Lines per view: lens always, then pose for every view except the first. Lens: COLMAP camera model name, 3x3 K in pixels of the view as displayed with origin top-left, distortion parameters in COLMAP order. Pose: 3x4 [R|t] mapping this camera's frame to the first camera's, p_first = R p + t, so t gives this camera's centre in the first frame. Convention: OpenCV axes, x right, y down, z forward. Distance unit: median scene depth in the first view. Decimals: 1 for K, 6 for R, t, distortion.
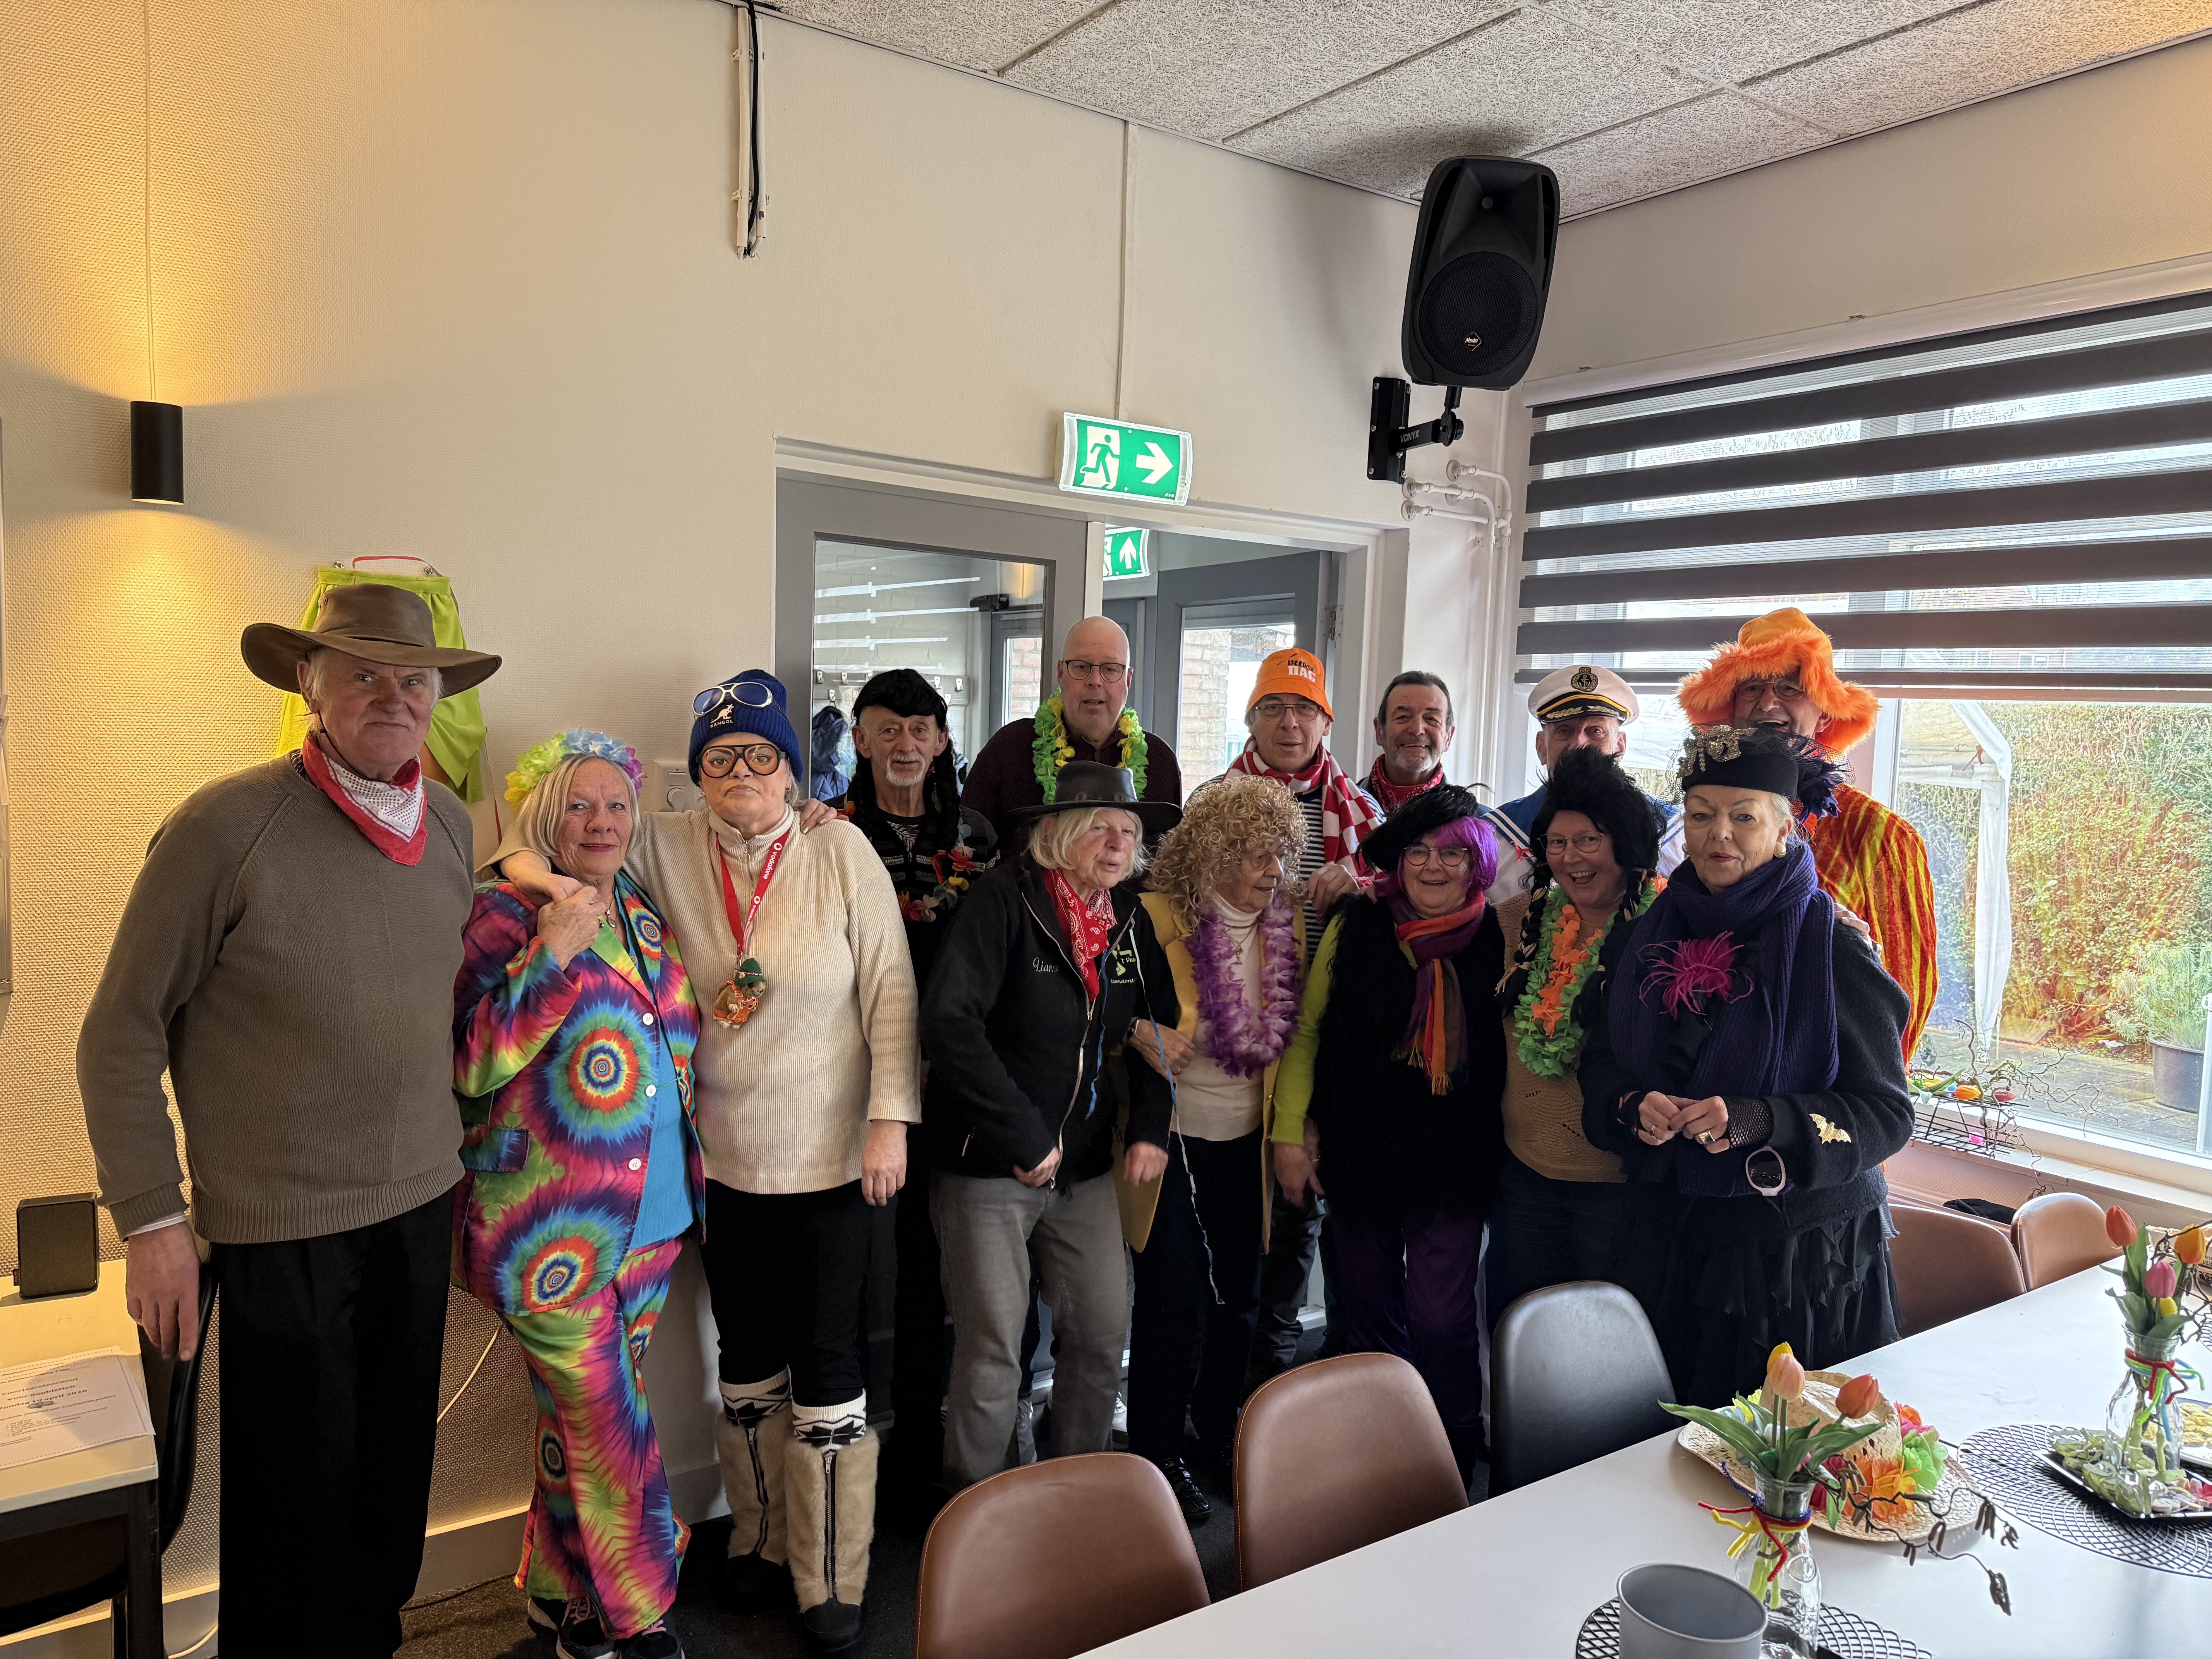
lens RADIAL K [[1567.9, 0, 1106.3], [0, 1567.9, 903.8], [0, 0, 1]] dist [0.105558, -0.084864]
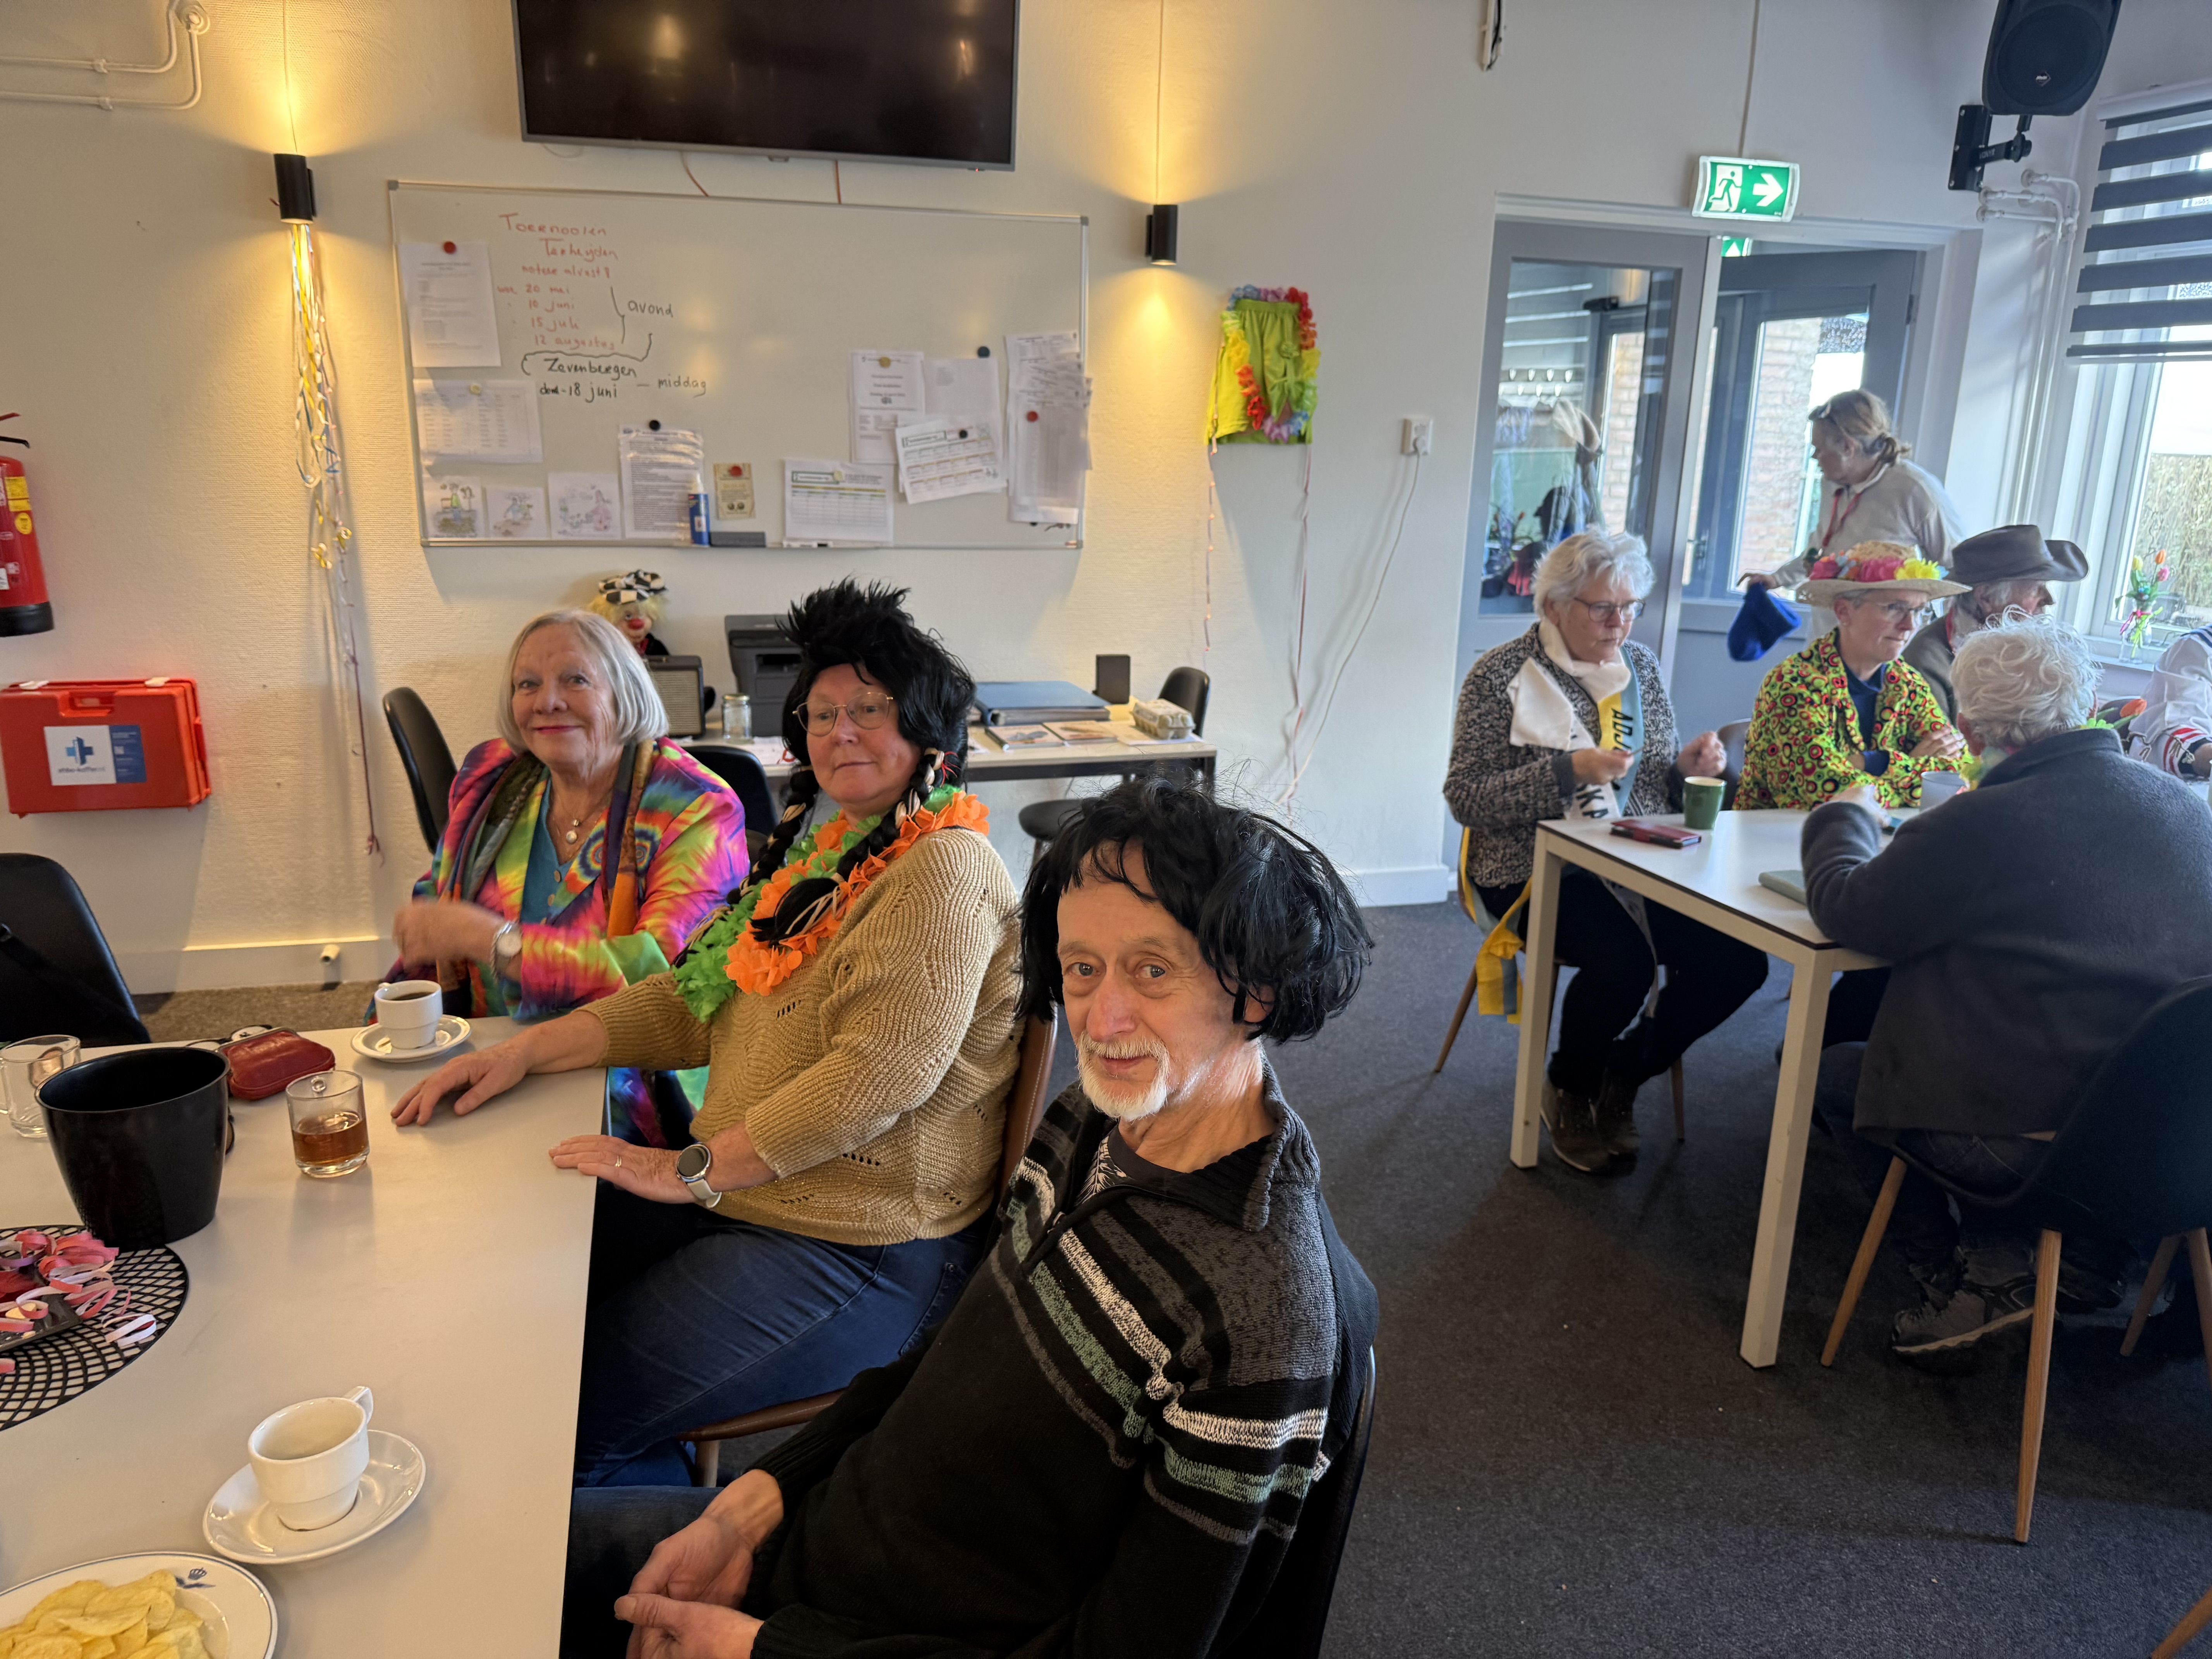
lens RADIAL K [[1573.3, 0, 1096.3], [0, 1573.3, 857.4], [0, 0, 1]] dist [0.001986, -0.004937]
pose [[0.945245, 0.074404, -0.317766, -0.040056], [-0.028776, 0.988874, 0.145944, 0.098666], [0.325090, -0.128809, 0.936870, -0.488168]]
